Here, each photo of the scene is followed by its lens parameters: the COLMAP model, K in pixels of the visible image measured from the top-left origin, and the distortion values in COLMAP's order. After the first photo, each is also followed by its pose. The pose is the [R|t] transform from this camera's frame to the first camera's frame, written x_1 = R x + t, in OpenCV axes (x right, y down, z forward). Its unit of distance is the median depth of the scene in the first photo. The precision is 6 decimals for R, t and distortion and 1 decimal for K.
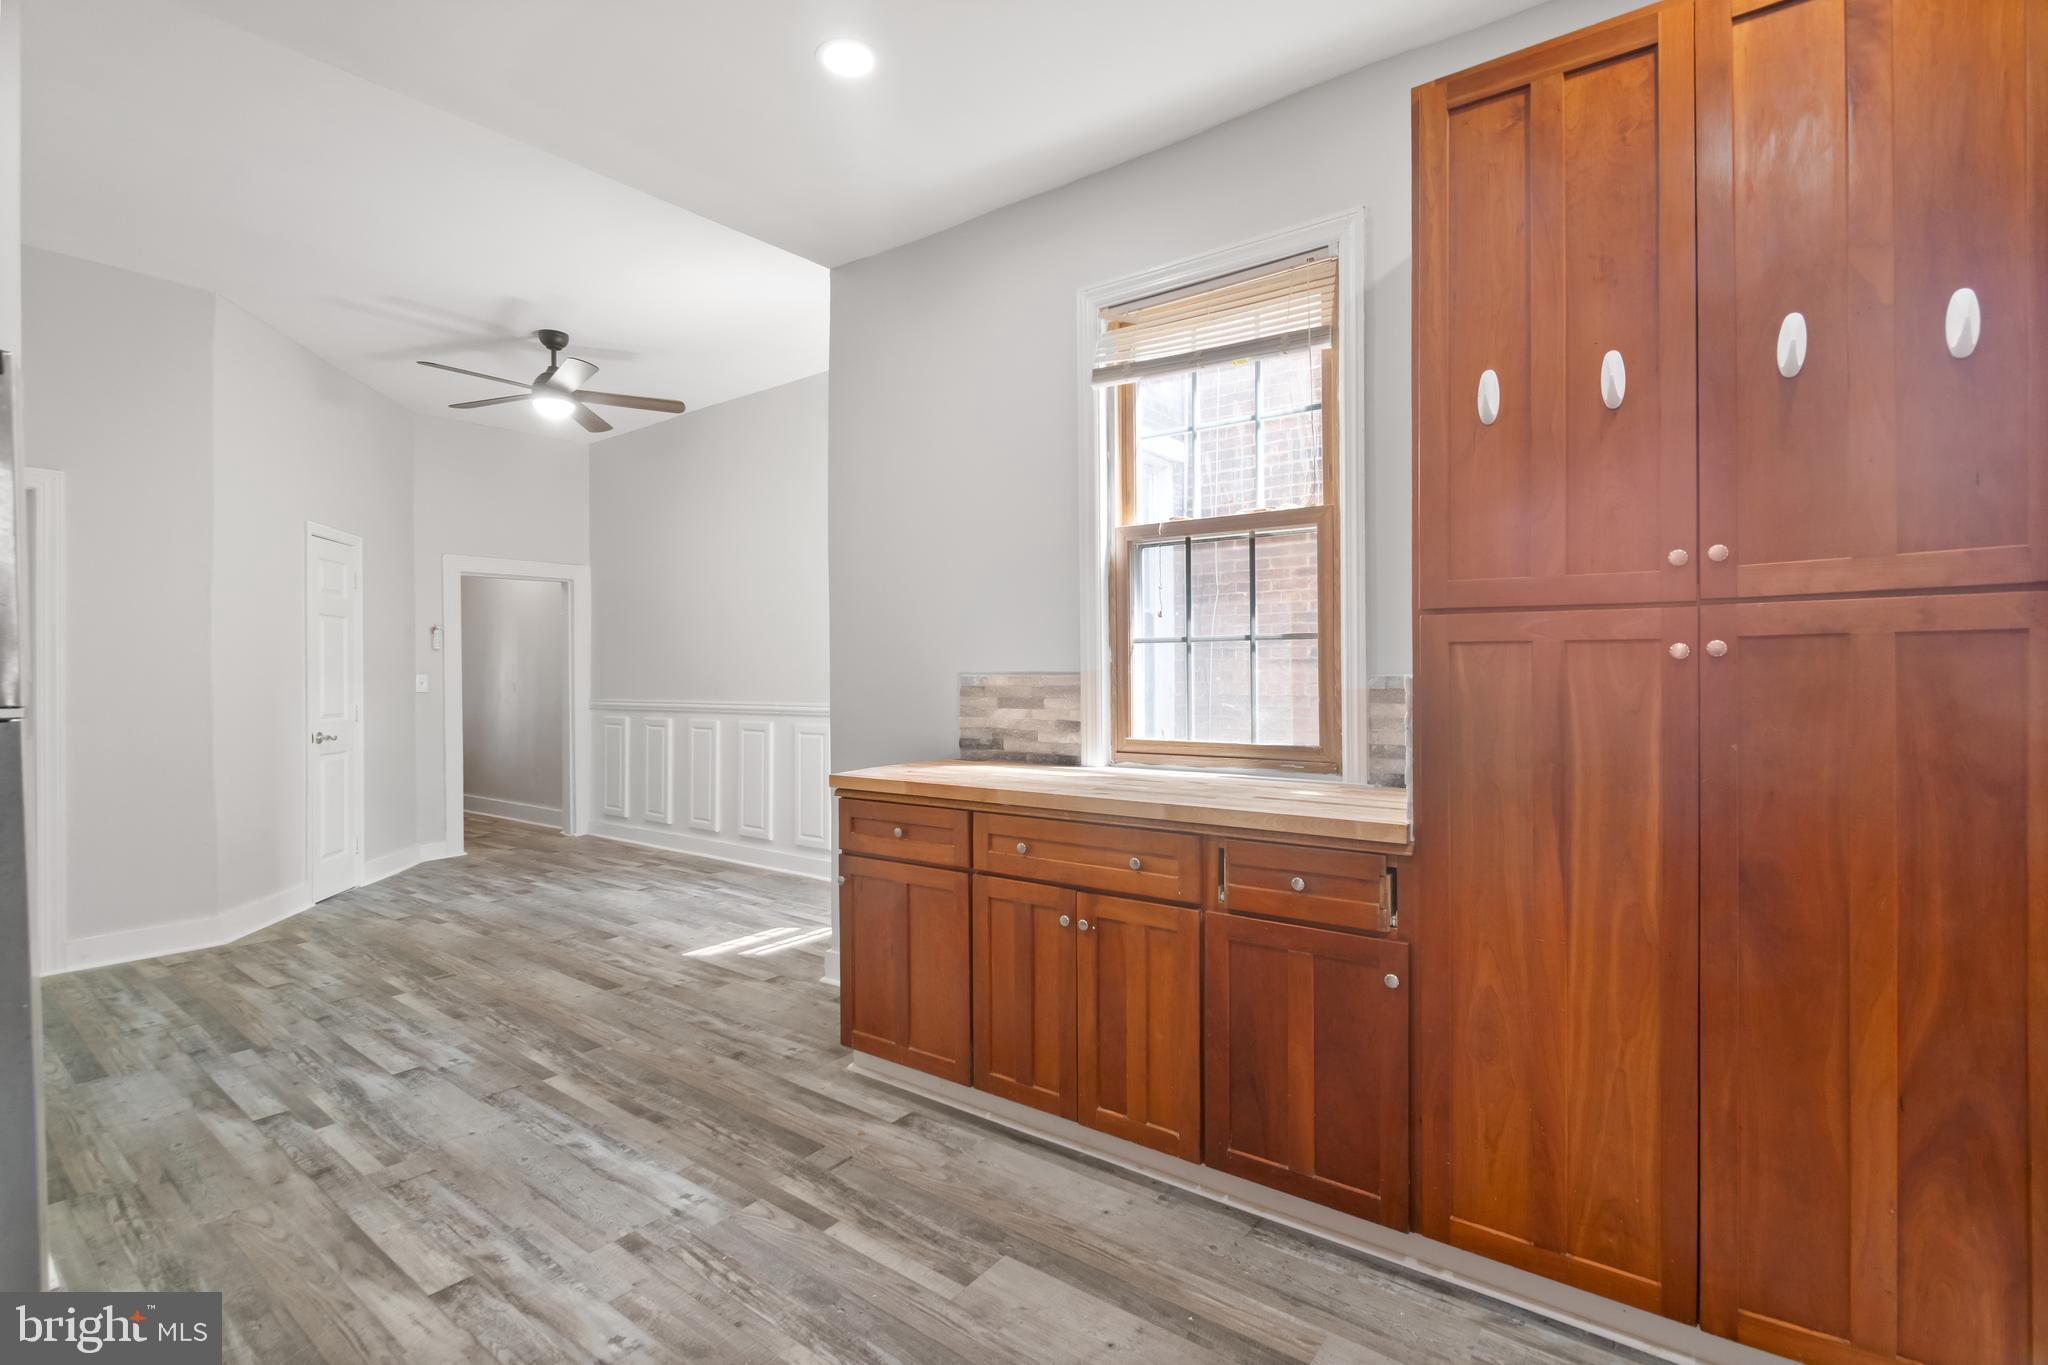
lens RADIAL K [[932.1, 0, 1005.0], [0, 932.1, 697.6], [0, 0, 1]] dist [0.011435, -0.007966]
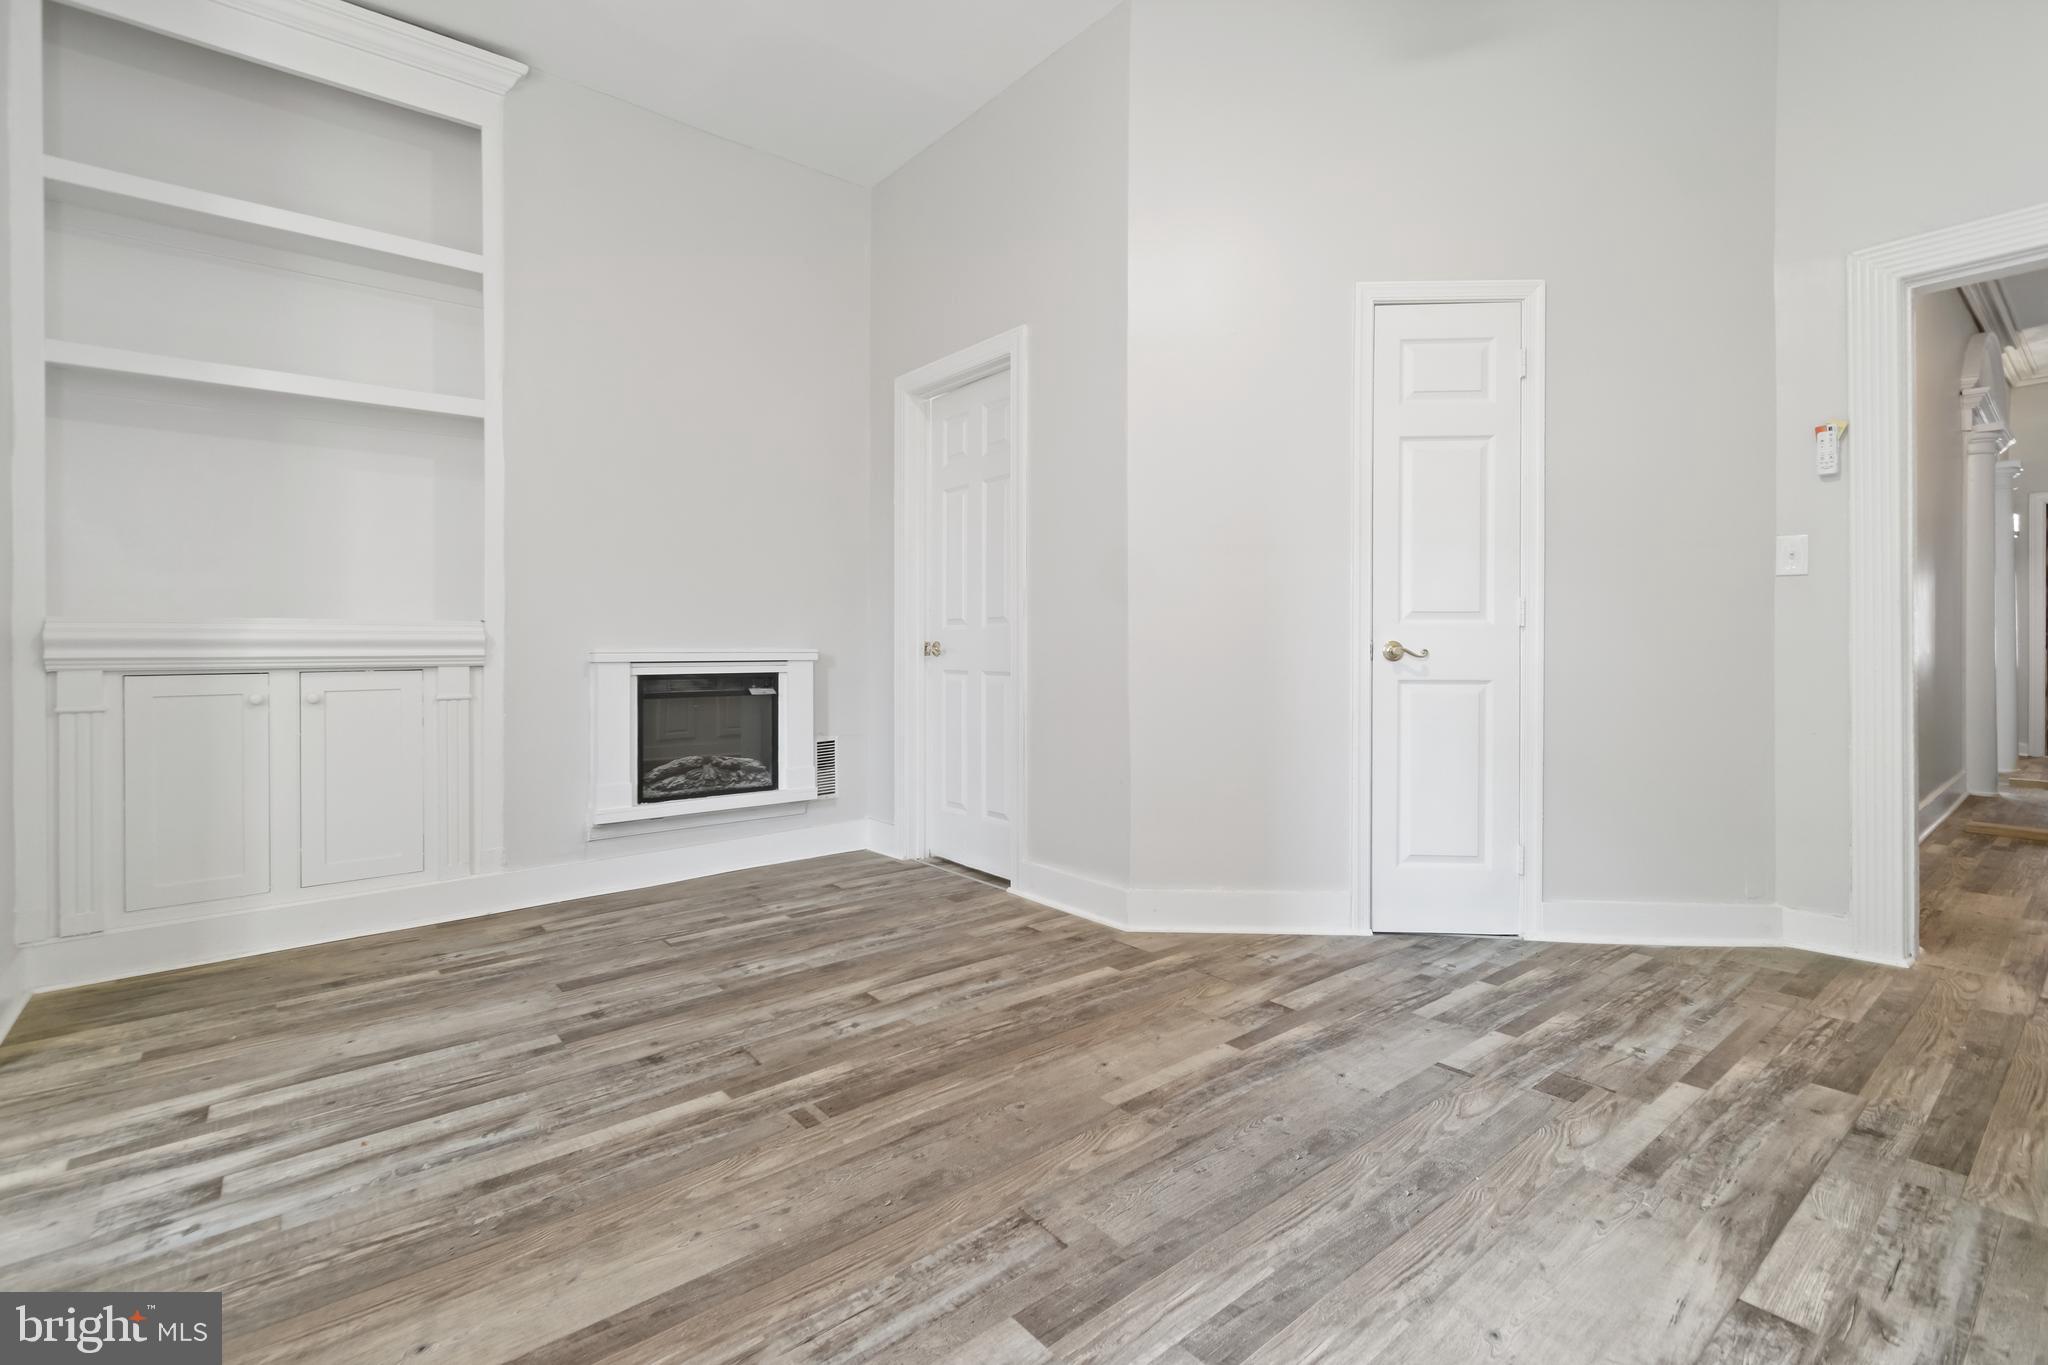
lens RADIAL K [[921.8, 0, 1021.5], [0, 921.8, 610.3], [0, 0, 1]] dist [0.010498, -0.004913]
pose [[-0.223793, -0.032983, -0.974078, -0.189626], [-0.018635, 0.999389, -0.029558, 0.063557], [0.974458, 0.011537, -0.224271, 1.452287]]
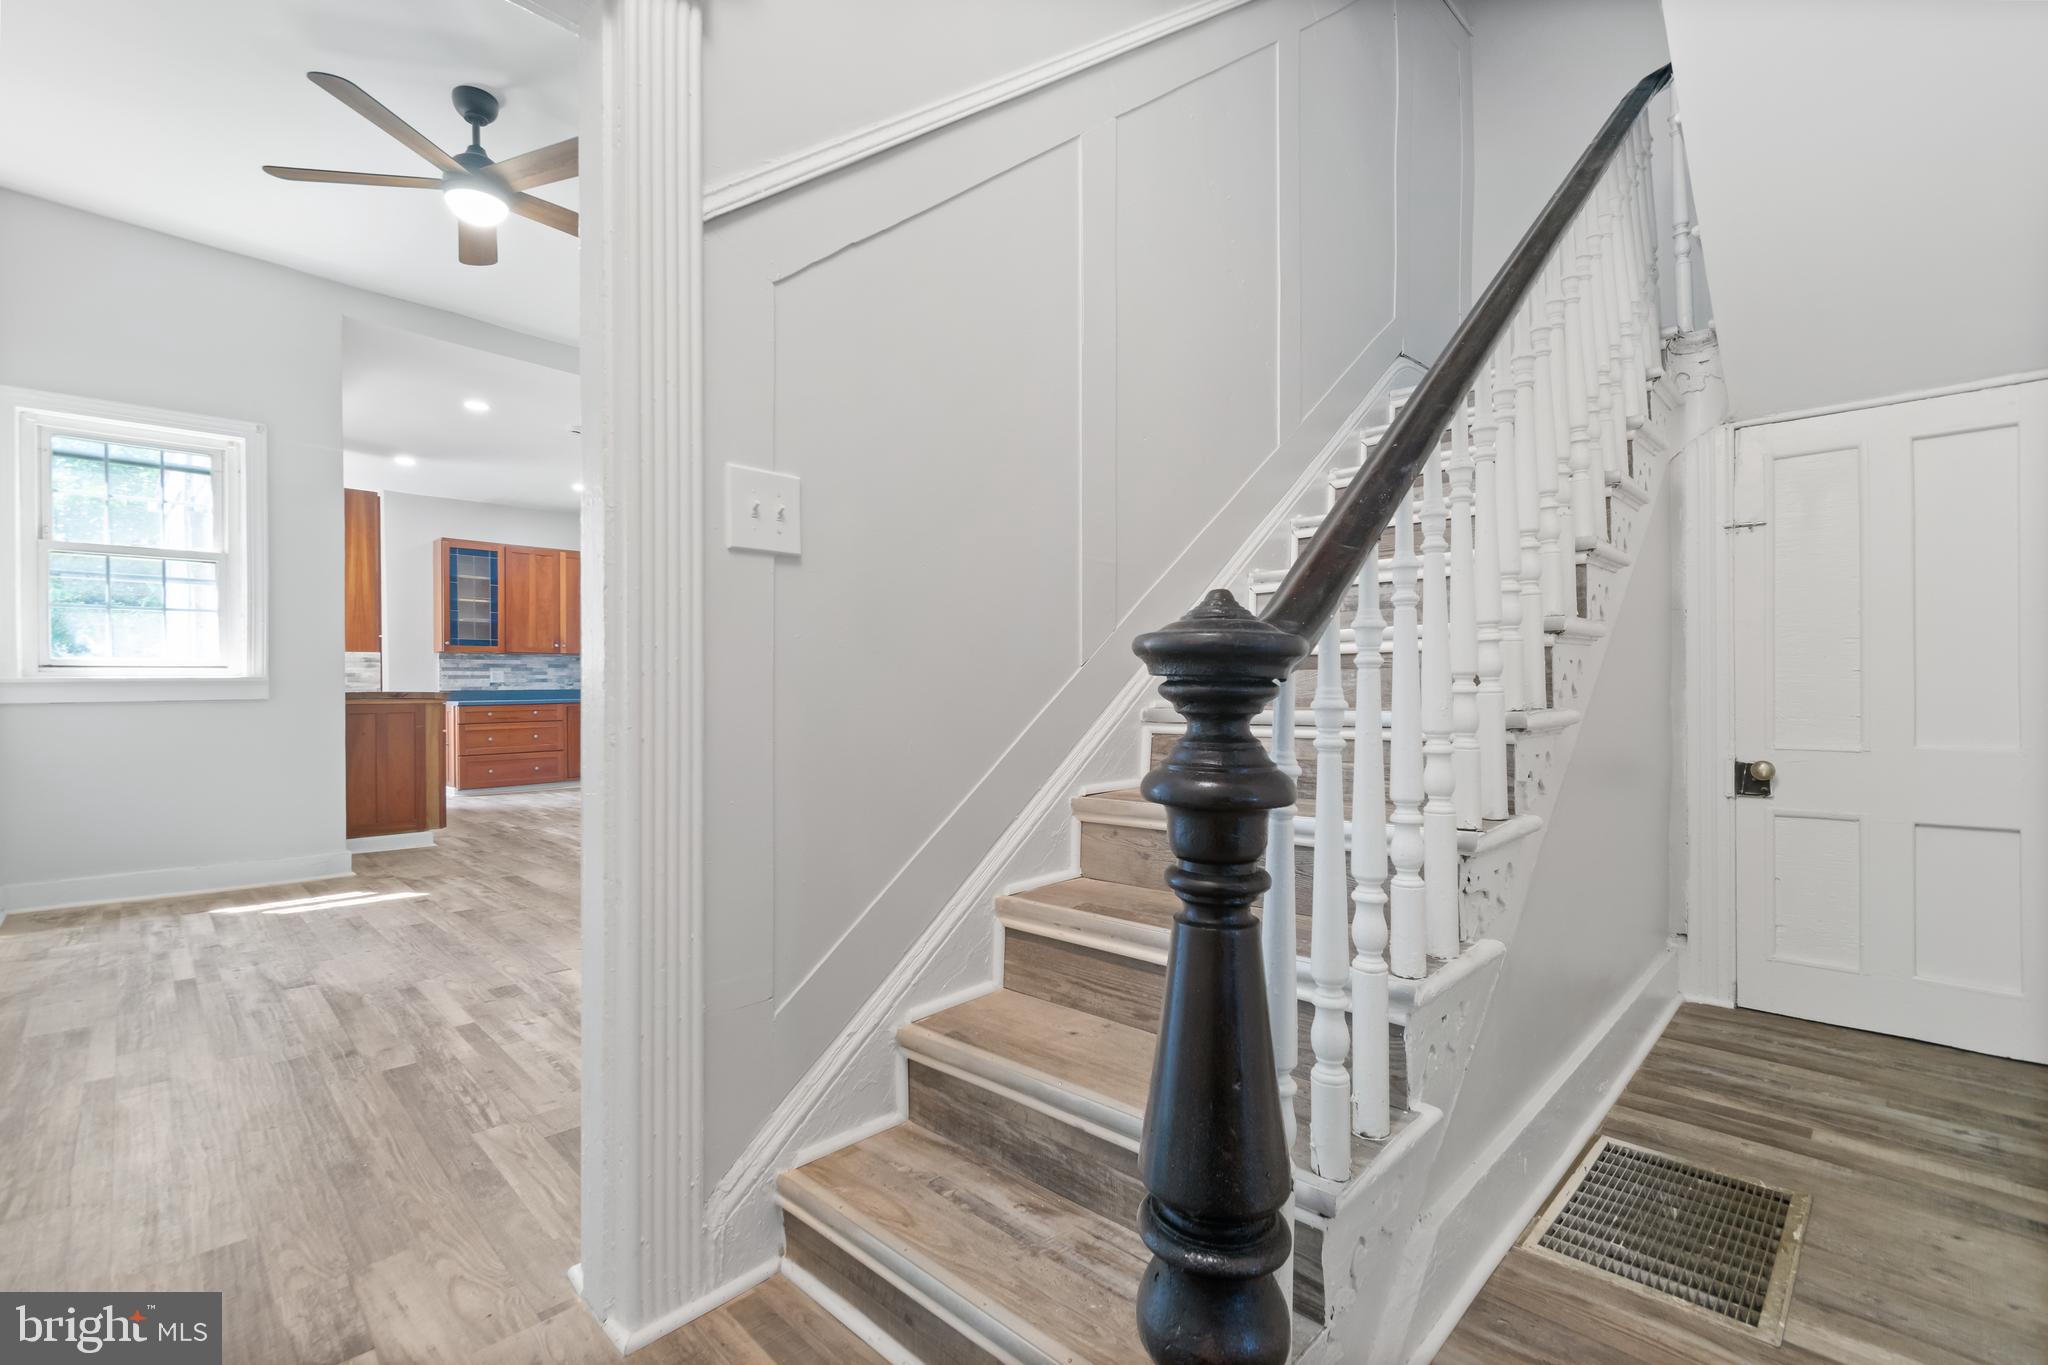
lens RADIAL K [[889.4, 0, 996.3], [0, 889.4, 688.3], [0, 0, 1]] dist [0.013533, -0.009338]
pose [[-0.989883, 0.013643, 0.141229, -1.444656], [0.017137, 0.999576, 0.023557, 0.044754], [-0.140848, 0.025739, -0.989697, 2.432430]]
